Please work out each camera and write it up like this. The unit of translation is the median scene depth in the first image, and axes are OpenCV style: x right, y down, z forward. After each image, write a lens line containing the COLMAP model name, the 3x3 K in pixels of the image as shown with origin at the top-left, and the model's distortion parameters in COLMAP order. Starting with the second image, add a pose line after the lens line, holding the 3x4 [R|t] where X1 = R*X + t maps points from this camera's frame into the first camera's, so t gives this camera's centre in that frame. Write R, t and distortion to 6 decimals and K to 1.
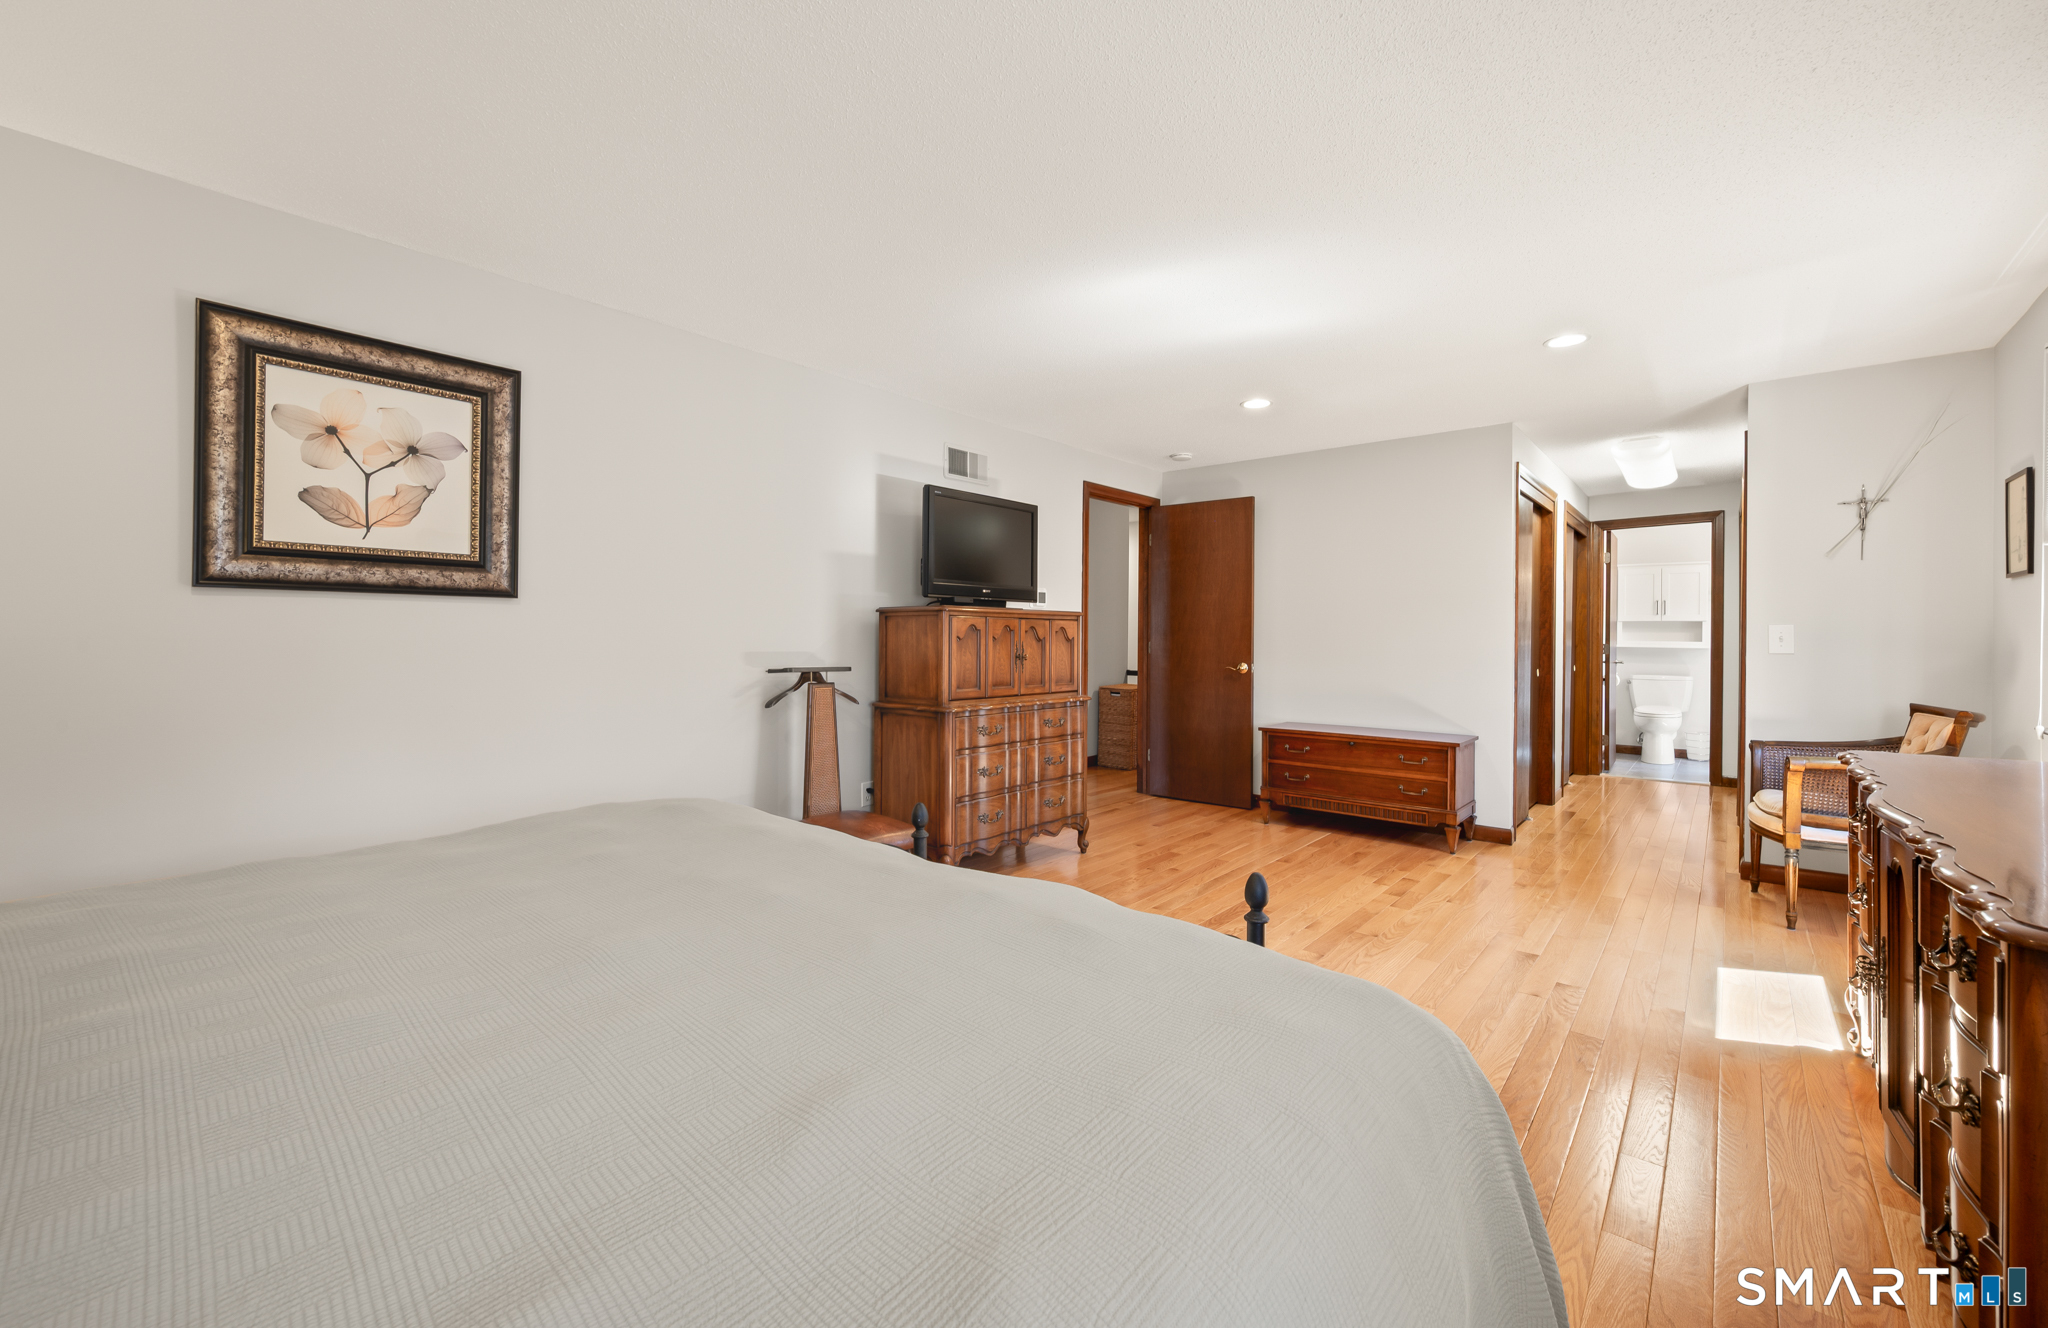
lens RADIAL K [[813.9, 0, 1036.7], [0, 813.9, 655.4], [0, 0, 1]] dist [-0.001924, -0.000063]
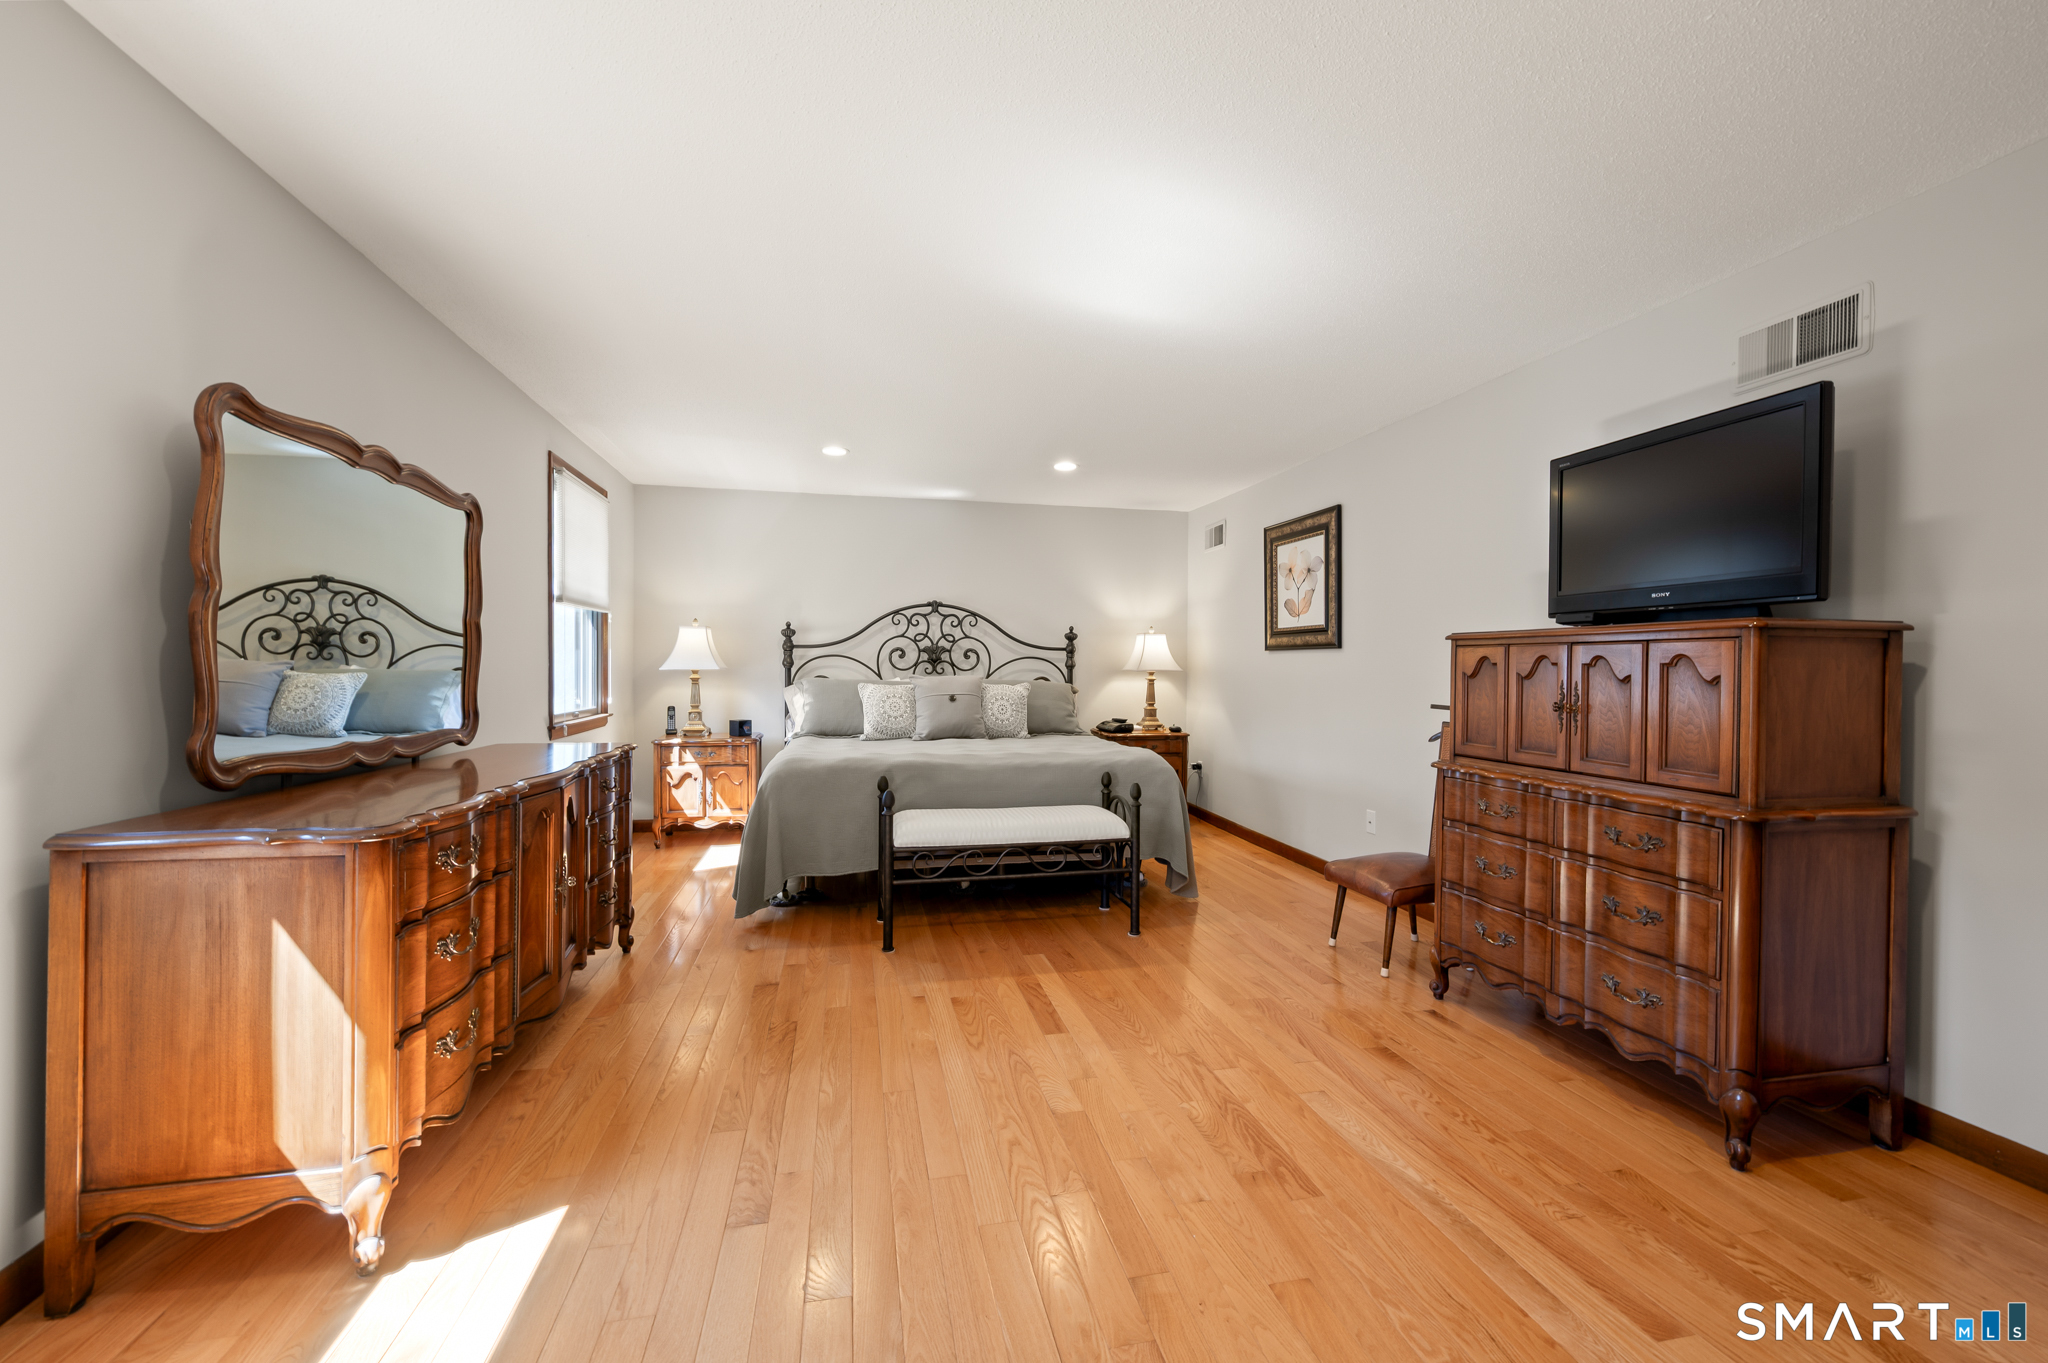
lens RADIAL K [[806.1, 0, 1018.0], [0, 806.1, 659.4], [0, 0, 1]] dist [0.002447, -0.000003]
pose [[-0.606281, -0.016288, -0.795084, 1.037862], [-0.024449, 0.999699, -0.001836, -0.032882], [0.794875, 0.018325, -0.606497, 1.547960]]
